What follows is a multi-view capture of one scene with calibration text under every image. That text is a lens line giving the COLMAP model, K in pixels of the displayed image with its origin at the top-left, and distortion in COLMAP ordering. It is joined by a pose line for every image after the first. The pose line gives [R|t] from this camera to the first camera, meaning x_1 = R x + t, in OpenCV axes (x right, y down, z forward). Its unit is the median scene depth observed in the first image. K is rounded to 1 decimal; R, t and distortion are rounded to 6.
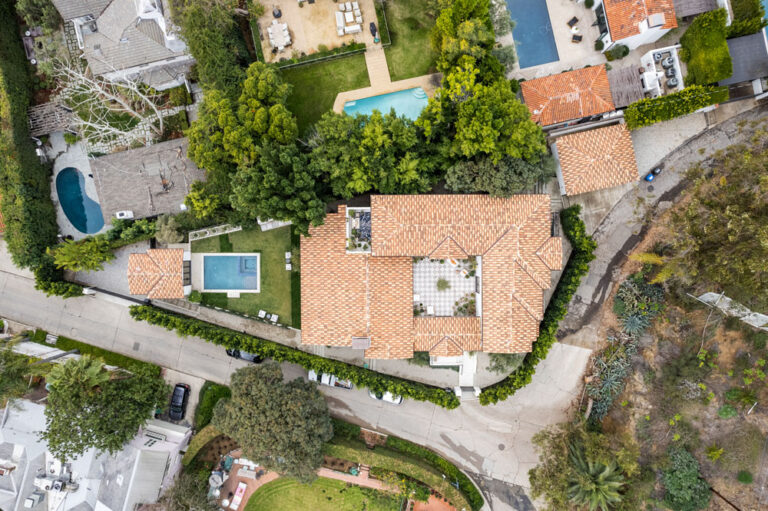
lens RADIAL K [[493.9, 0, 382.5], [0, 493.9, 252.6], [0, 0, 1]] dist [-0.007317, 0.002906]
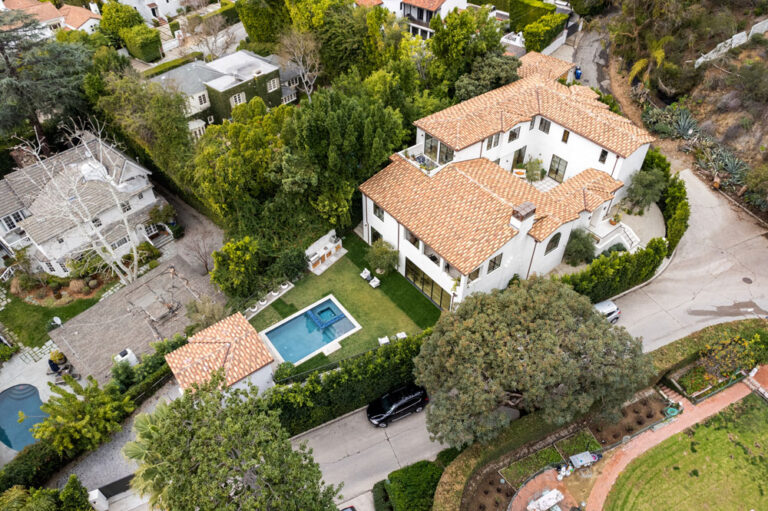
lens RADIAL K [[493.9, 0, 388.6], [0, 493.9, 258.0], [0, 0, 1]] dist [-0.007317, 0.002906]
pose [[0.793954, -0.409356, 0.449517, -0.496467], [0.607509, 0.563218, -0.560106, 0.443842], [-0.023893, 0.717784, 0.695856, 0.442798]]
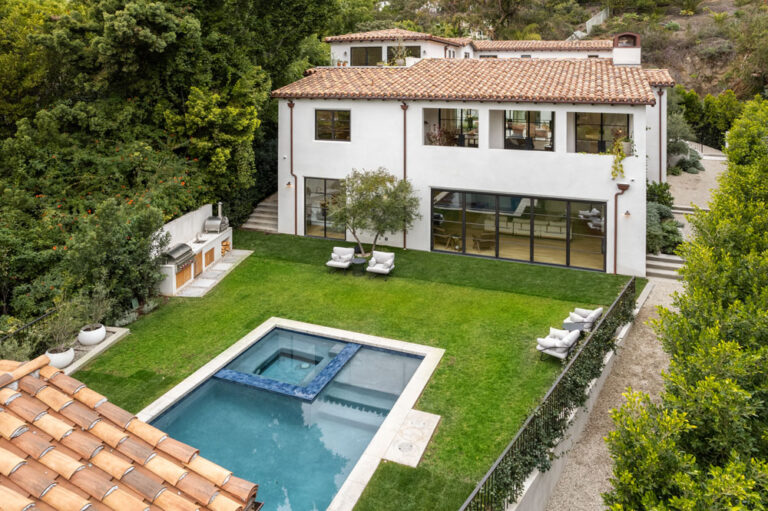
lens RADIAL K [[493.9, 0, 379.8], [0, 493.9, 253.9], [0, 0, 1]] dist [-0.007317, 0.002906]
pose [[0.387482, -0.284349, 0.876928, -0.426687], [0.919192, 0.191723, -0.343989, 0.119148], [-0.070314, 0.939355, 0.335661, 0.902938]]
